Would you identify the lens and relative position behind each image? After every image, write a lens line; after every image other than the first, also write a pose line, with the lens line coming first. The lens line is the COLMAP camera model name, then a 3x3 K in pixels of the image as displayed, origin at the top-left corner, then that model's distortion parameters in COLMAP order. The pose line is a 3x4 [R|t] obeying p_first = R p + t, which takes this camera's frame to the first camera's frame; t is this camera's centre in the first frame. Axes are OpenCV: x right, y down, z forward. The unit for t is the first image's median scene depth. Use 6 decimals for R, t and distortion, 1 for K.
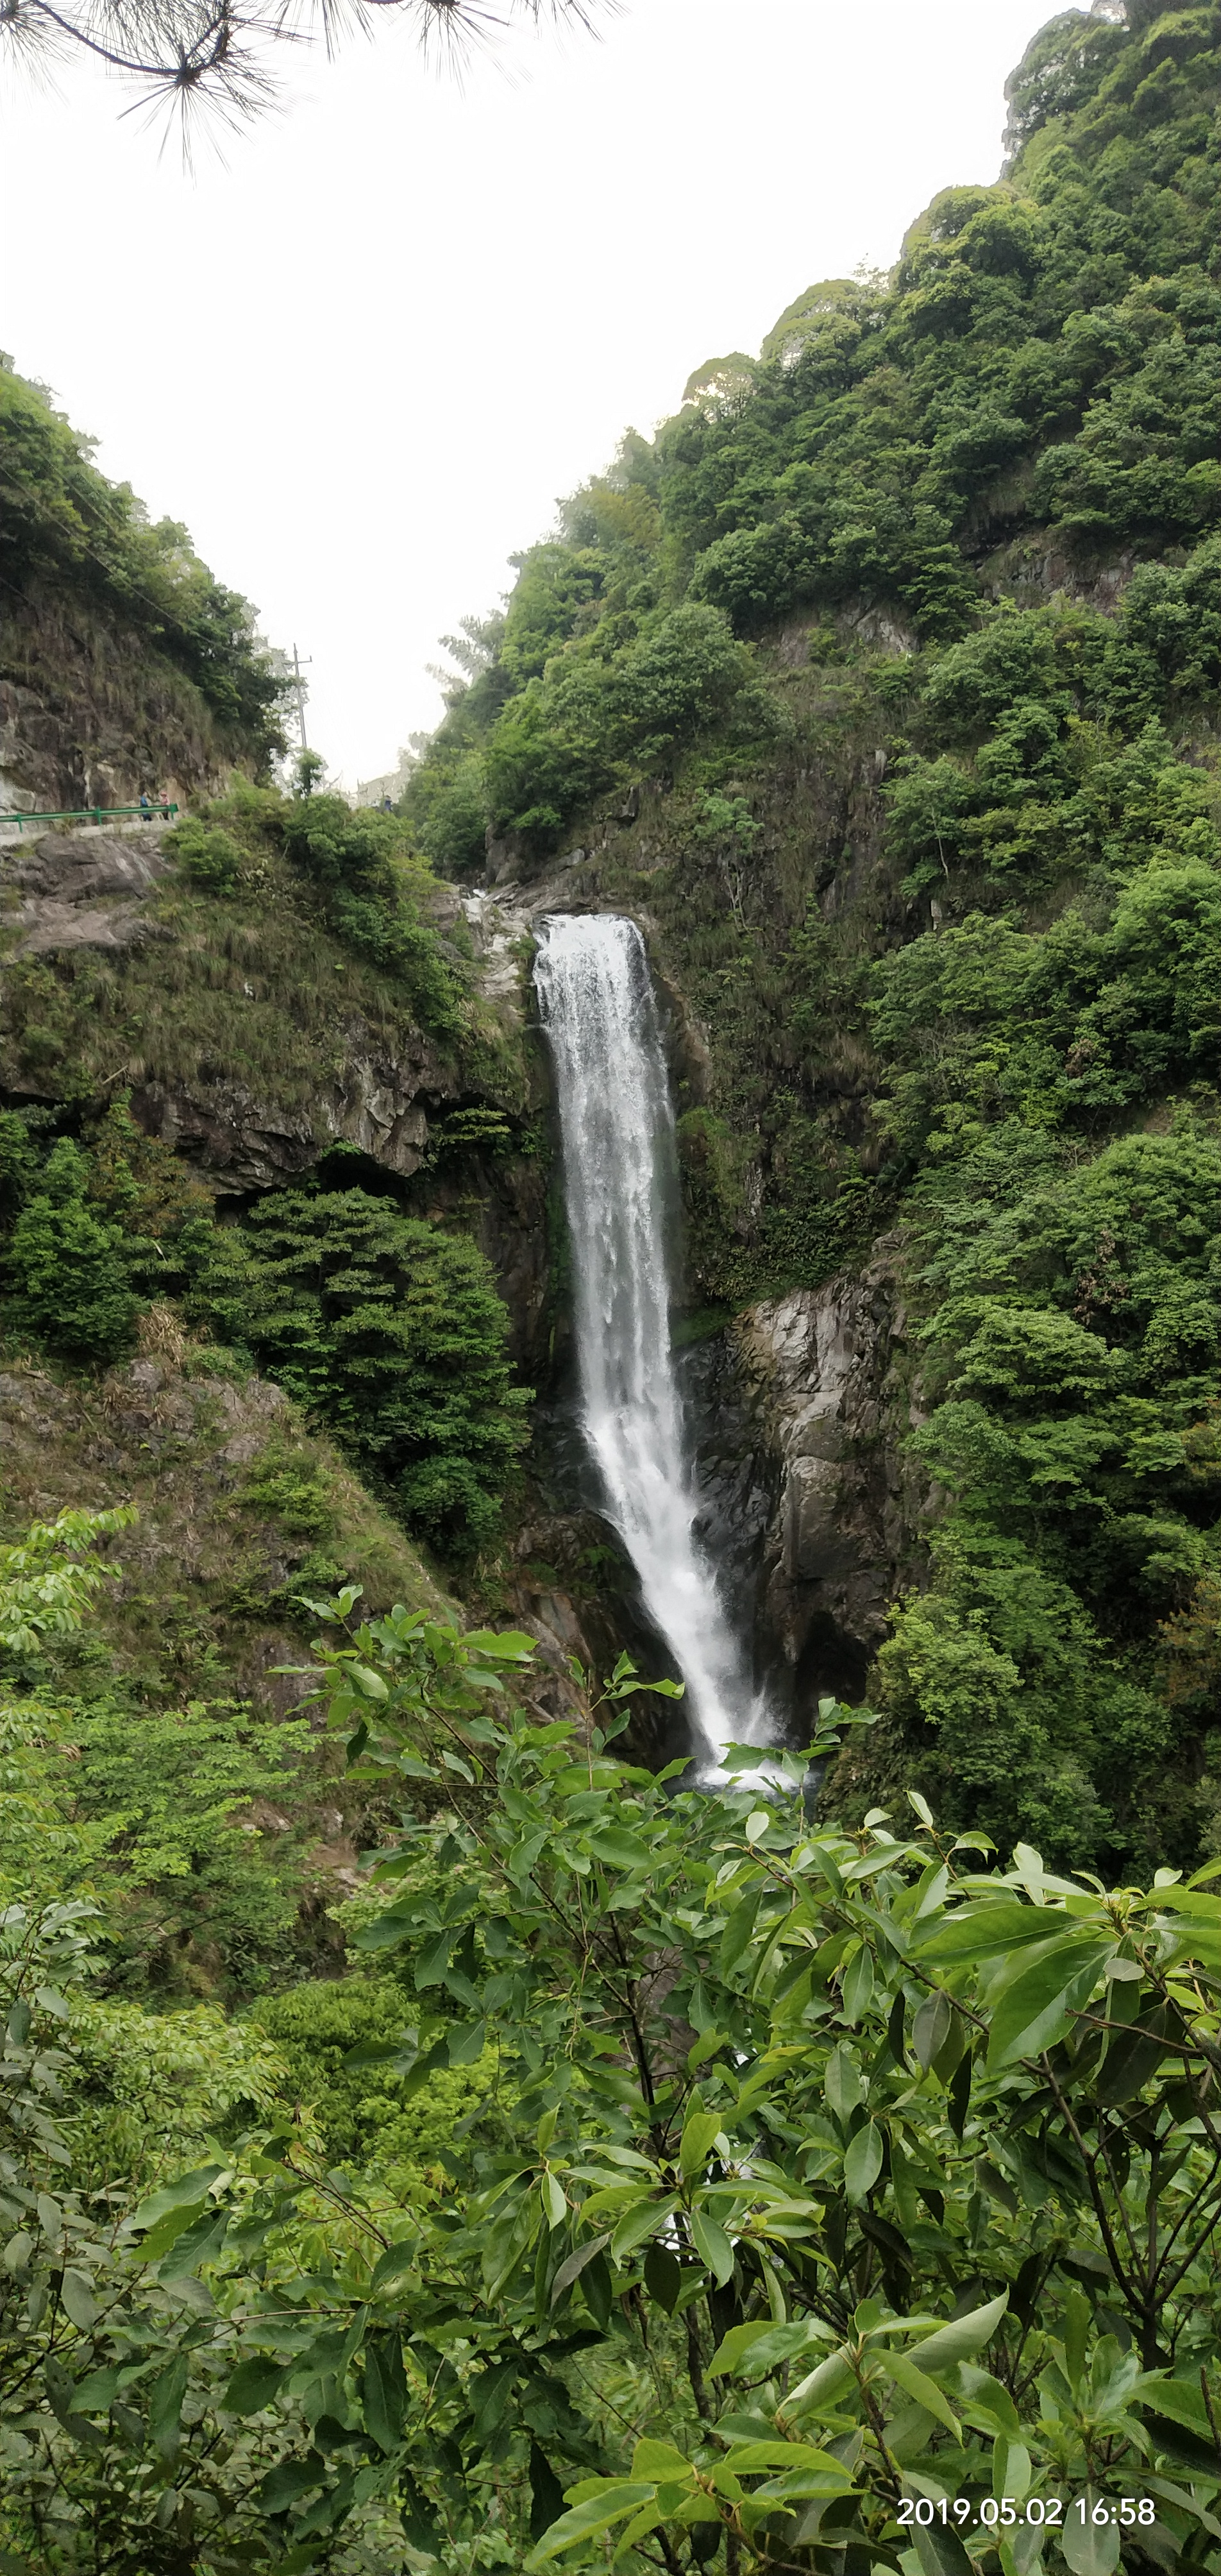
lens RADIAL K [[1992.1, 0, 537.8], [0, 1992.1, 1290.0], [0, 0, 1]] dist [-0.004985, 0.072483]
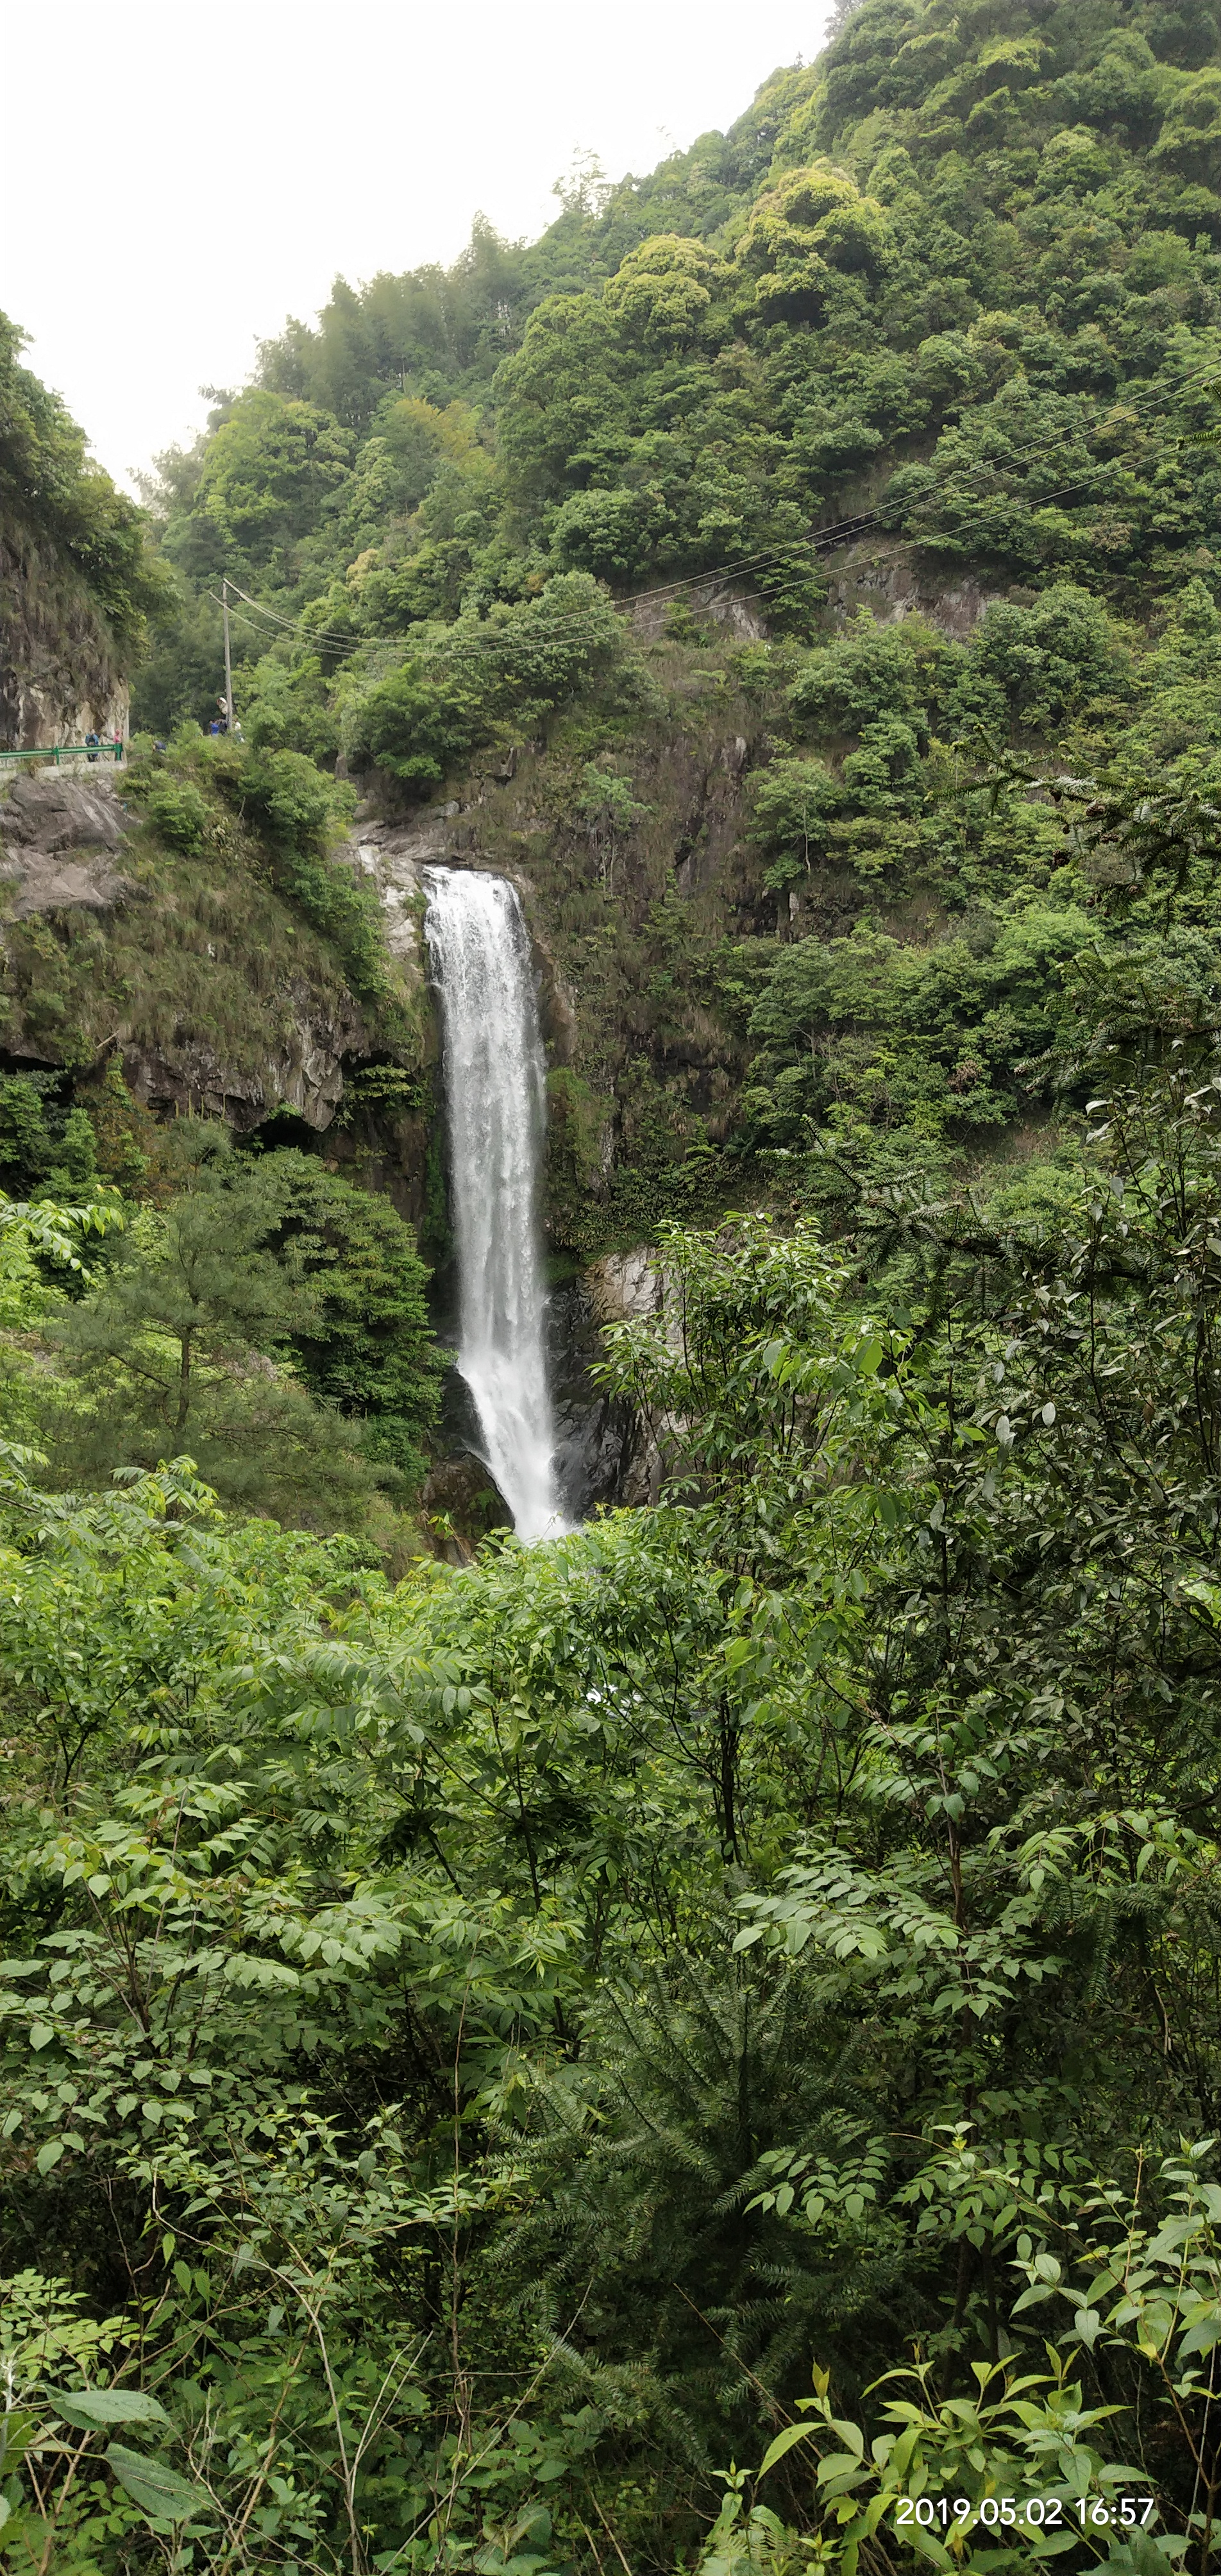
lens RADIAL K [[1992.1, 0, 537.8], [0, 1992.1, 1290.0], [0, 0, 1]] dist [-0.004985, 0.072483]
pose [[0.967400, 0.040589, 0.249980, -0.196500], [-0.063053, 0.994593, 0.082519, -0.062624], [-0.245279, -0.095591, 0.964728, -0.025802]]
